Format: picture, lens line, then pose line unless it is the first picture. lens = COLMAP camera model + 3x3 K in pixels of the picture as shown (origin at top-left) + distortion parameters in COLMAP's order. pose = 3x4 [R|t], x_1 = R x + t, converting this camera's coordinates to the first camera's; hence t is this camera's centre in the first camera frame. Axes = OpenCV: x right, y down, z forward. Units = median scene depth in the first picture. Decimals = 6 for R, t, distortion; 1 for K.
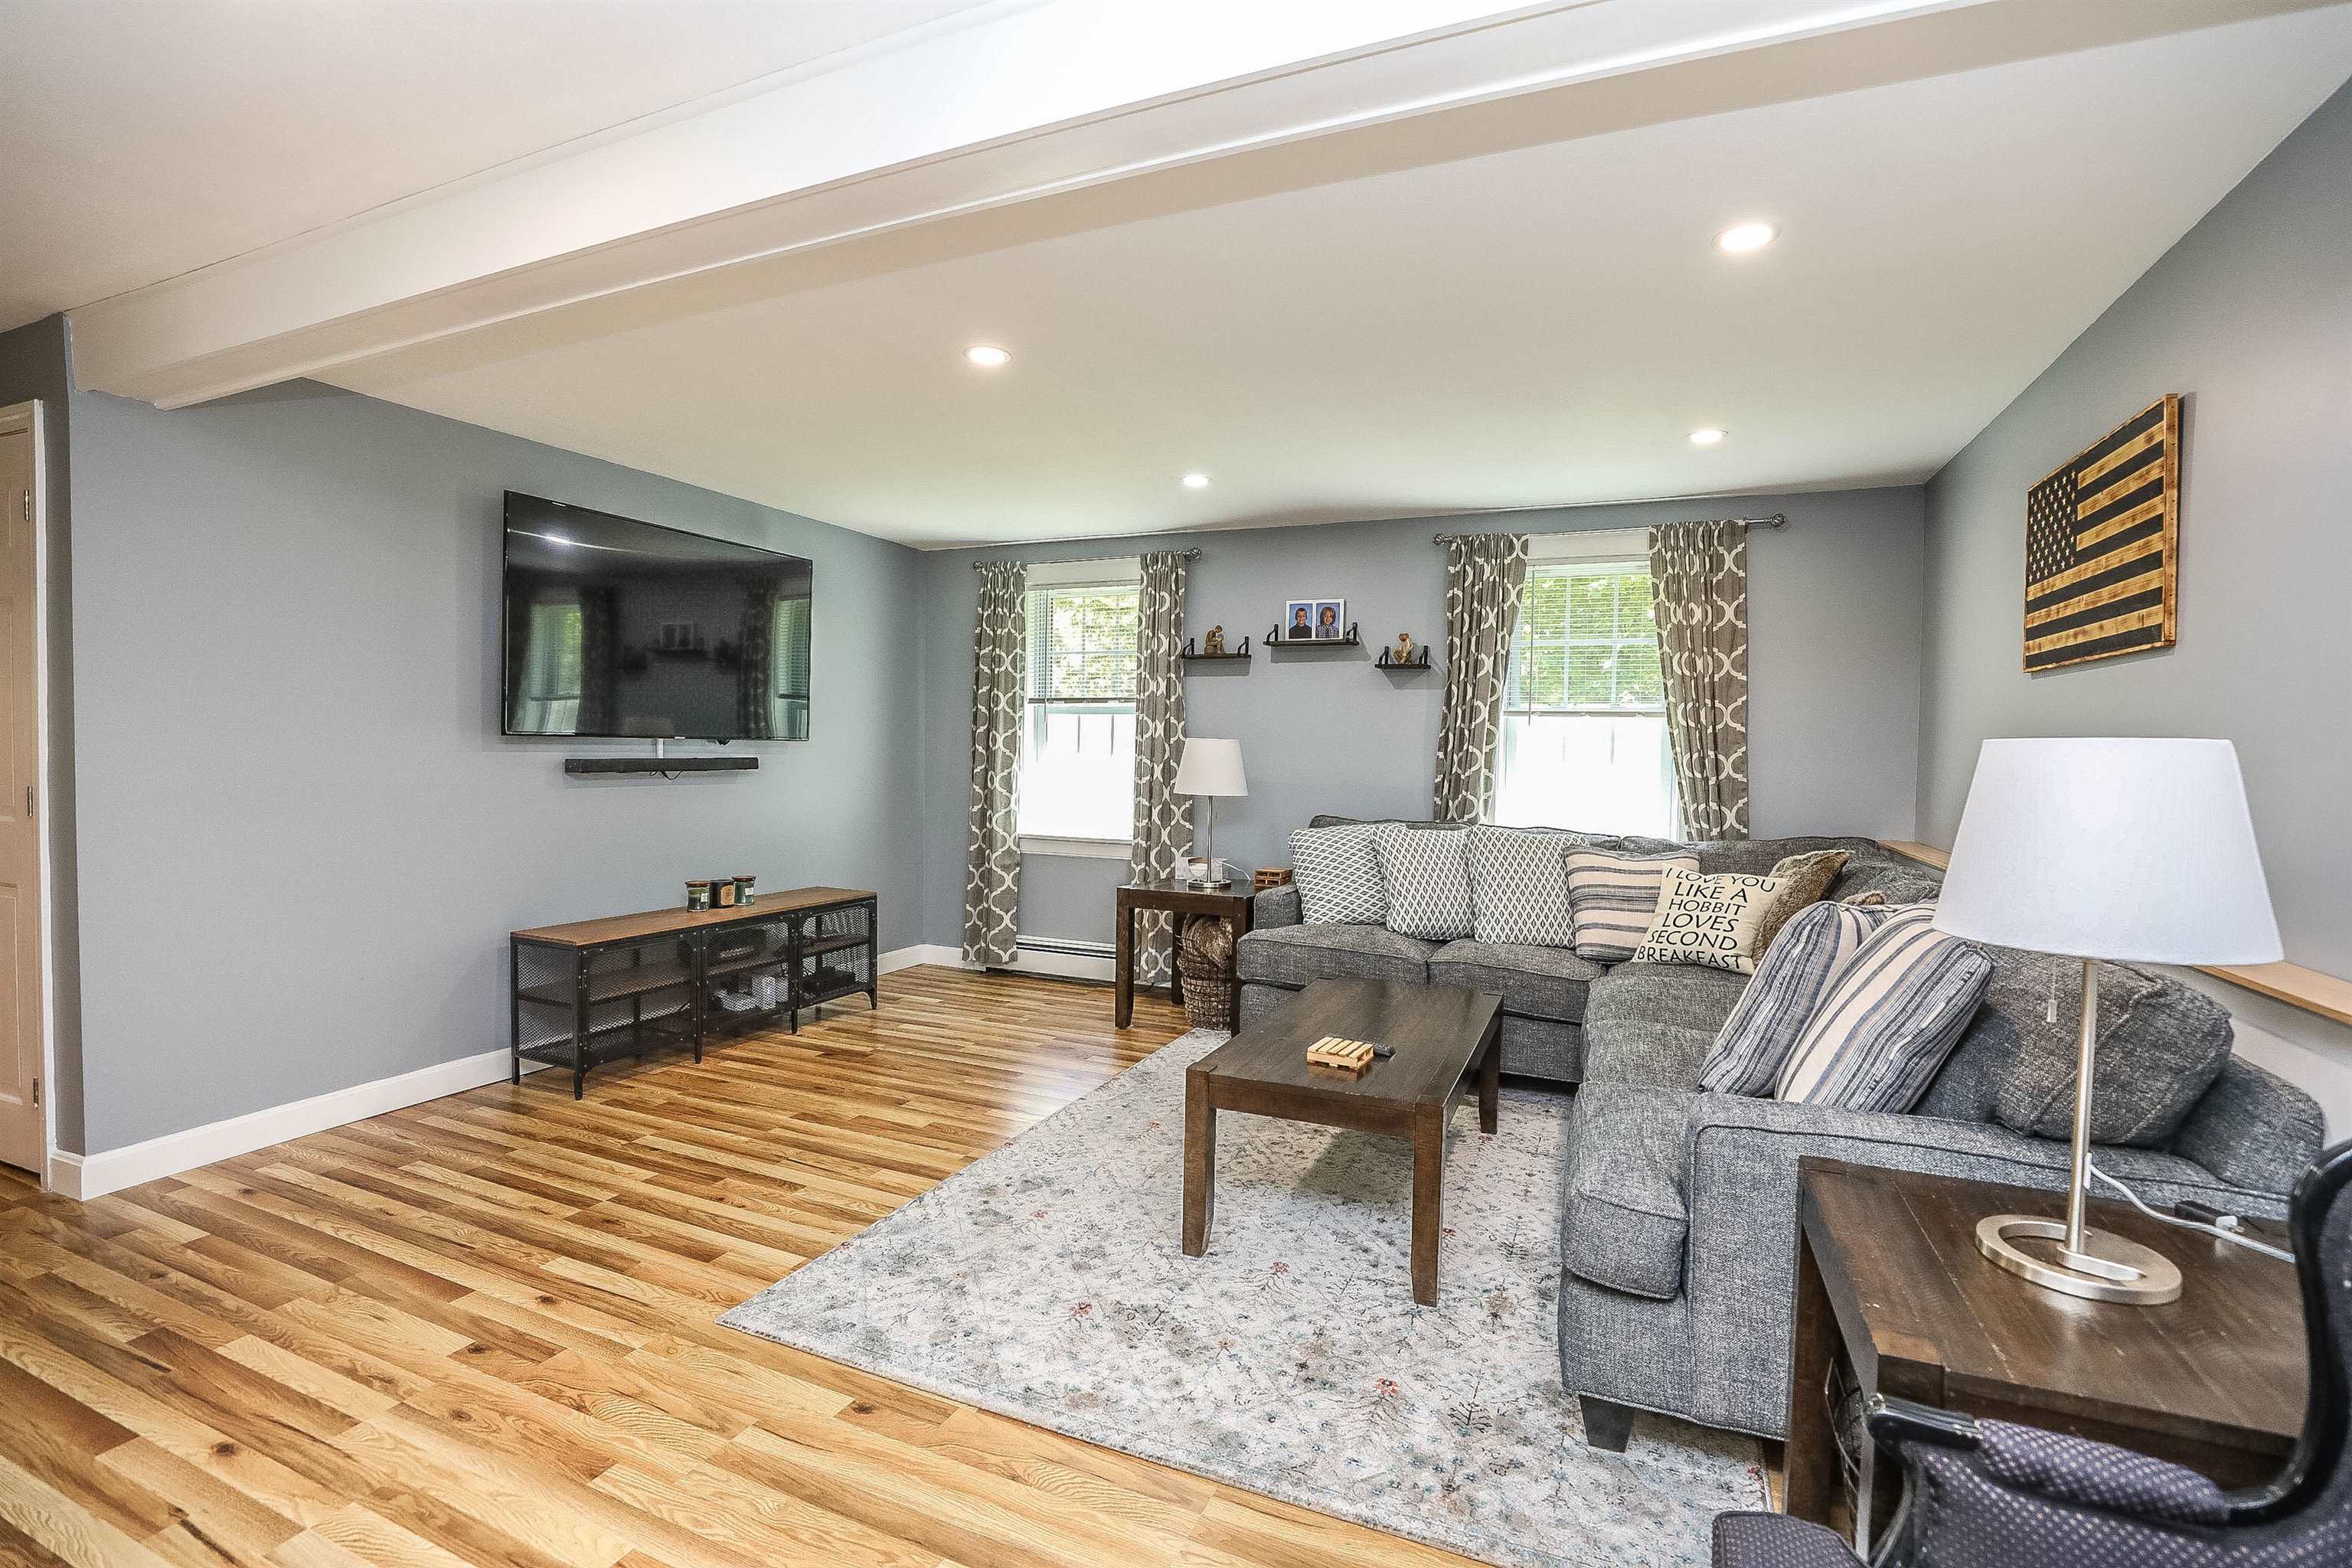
lens RADIAL K [[1076.8, 0, 1179.5], [0, 1076.8, 786.7], [0, 0, 1]] dist [-0.044291, 0.012553]
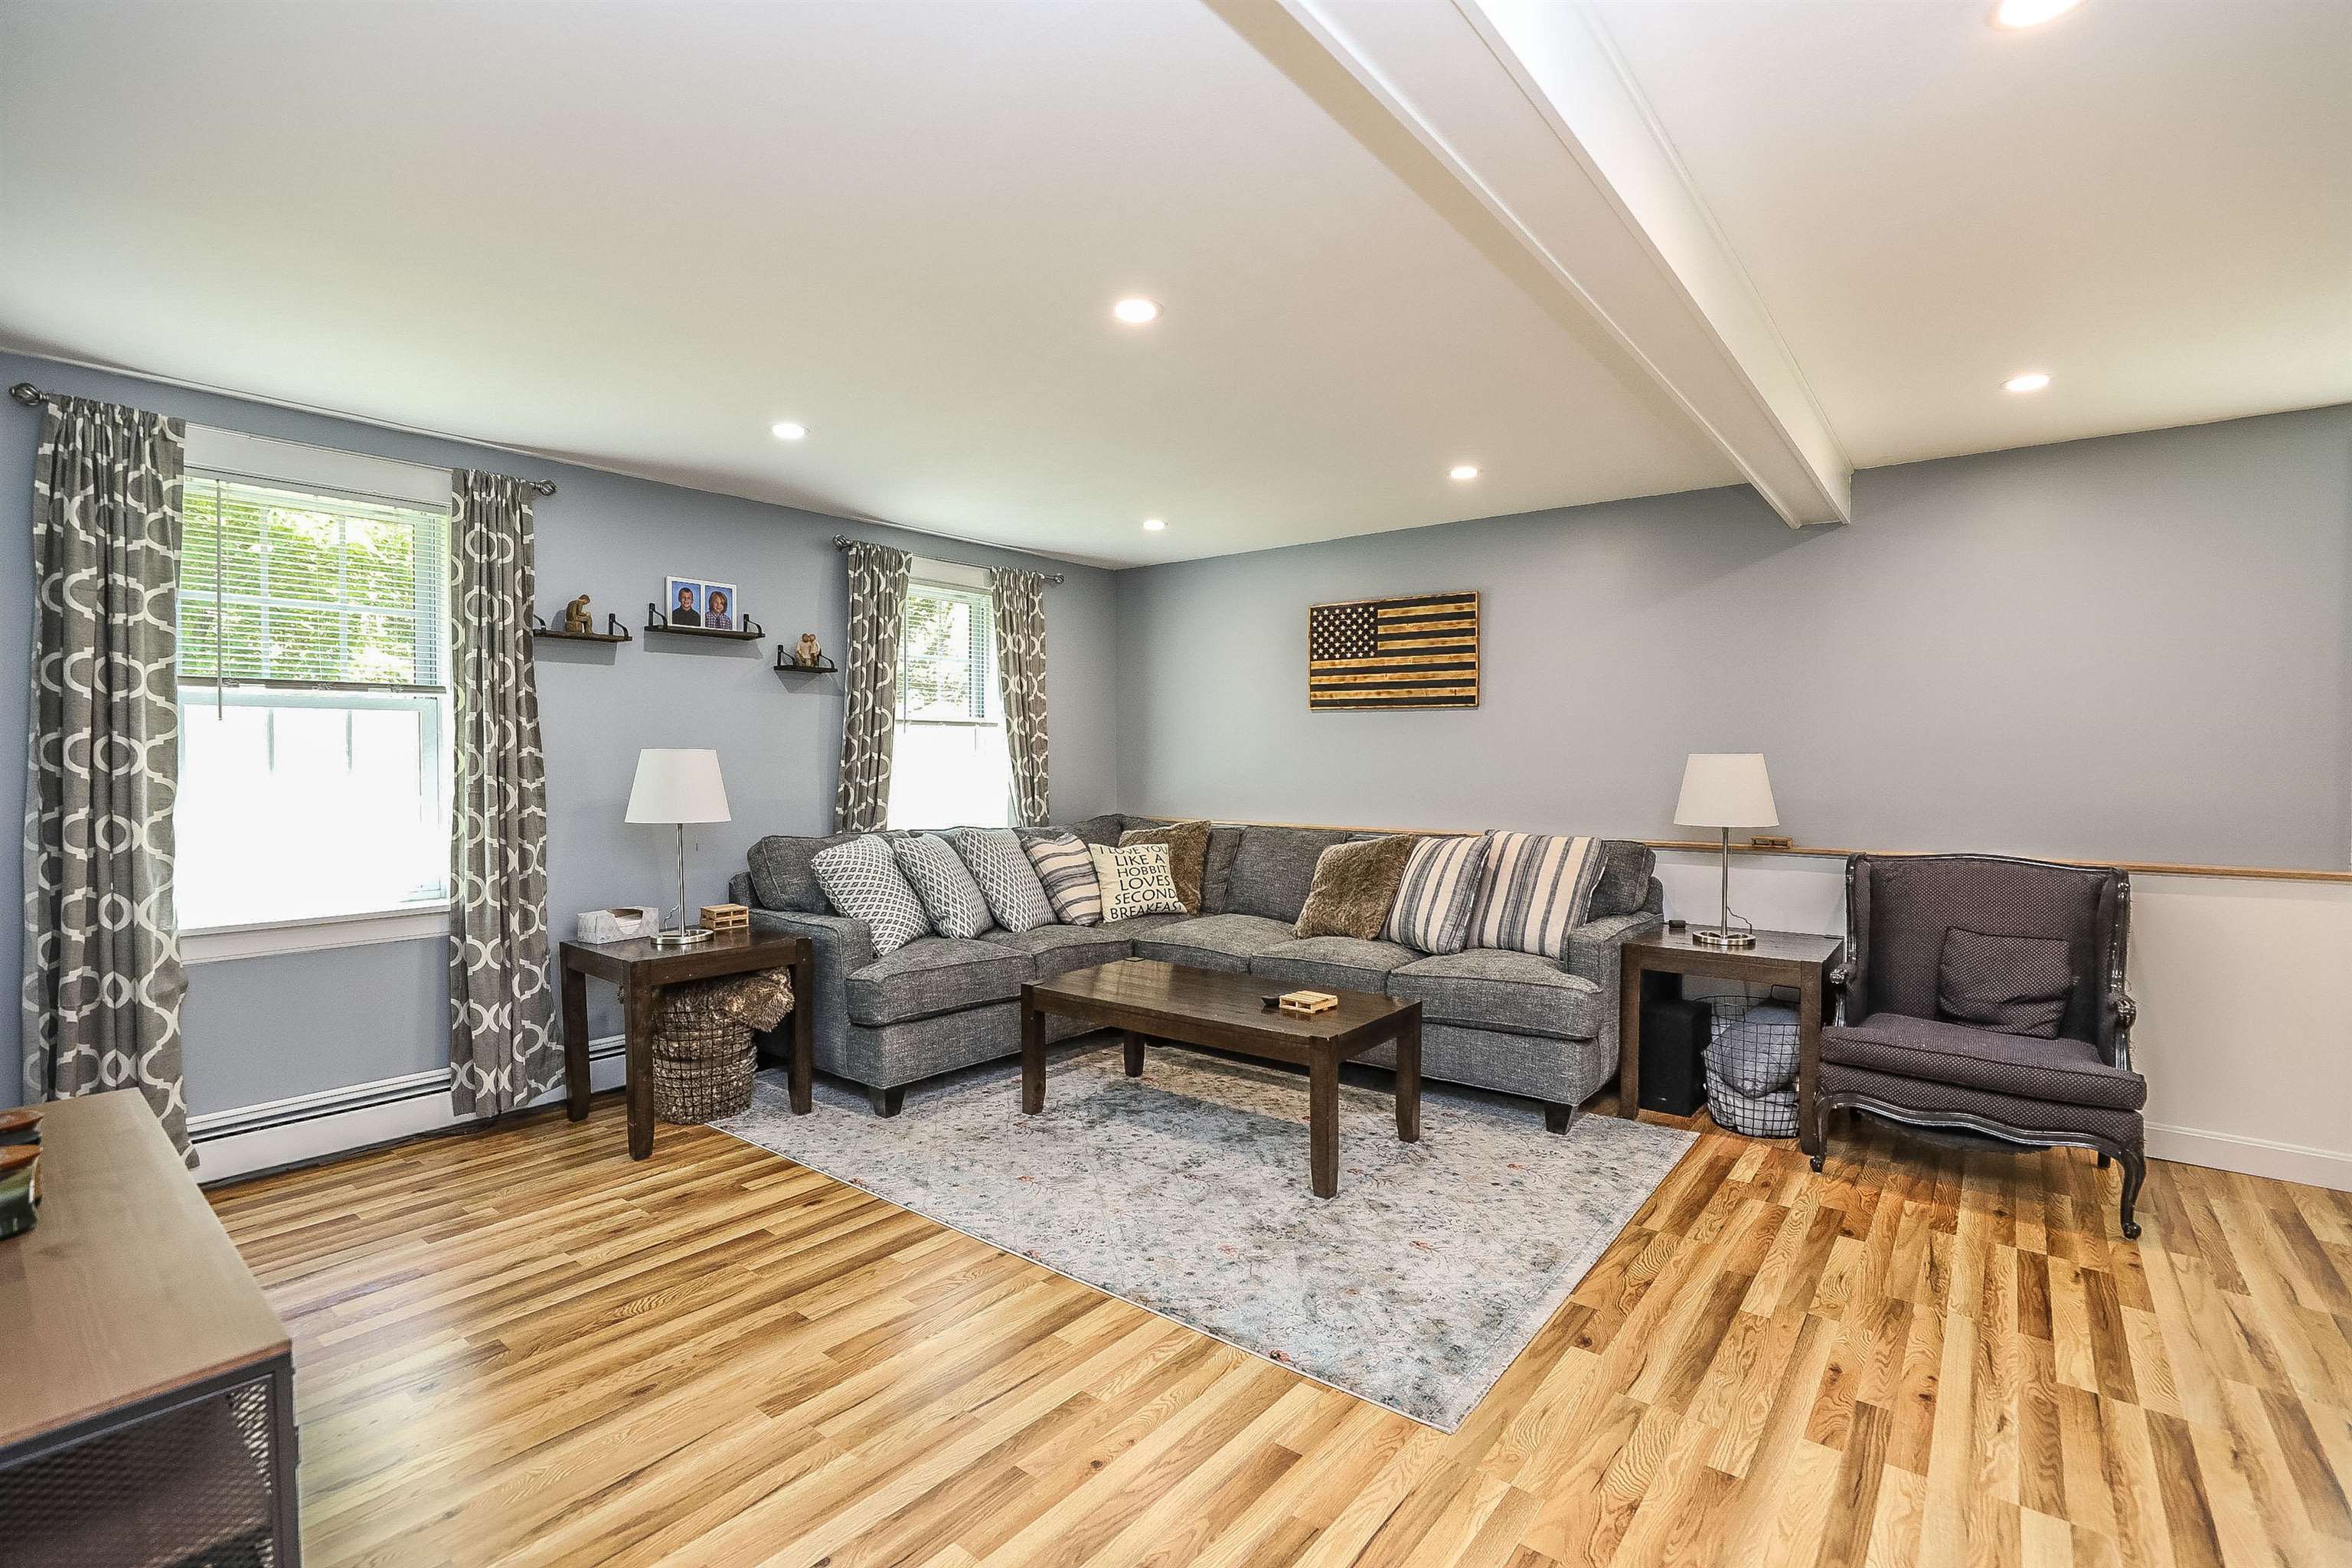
lens RADIAL K [[1076.8, 0, 1179.5], [0, 1076.8, 786.7], [0, 0, 1]] dist [-0.044291, 0.012553]
pose [[0.250627, -0.043701, 0.967097, -0.618392], [0.038842, 0.998630, 0.035059, -0.030582], [-0.967304, 0.028777, 0.251981, 0.462086]]
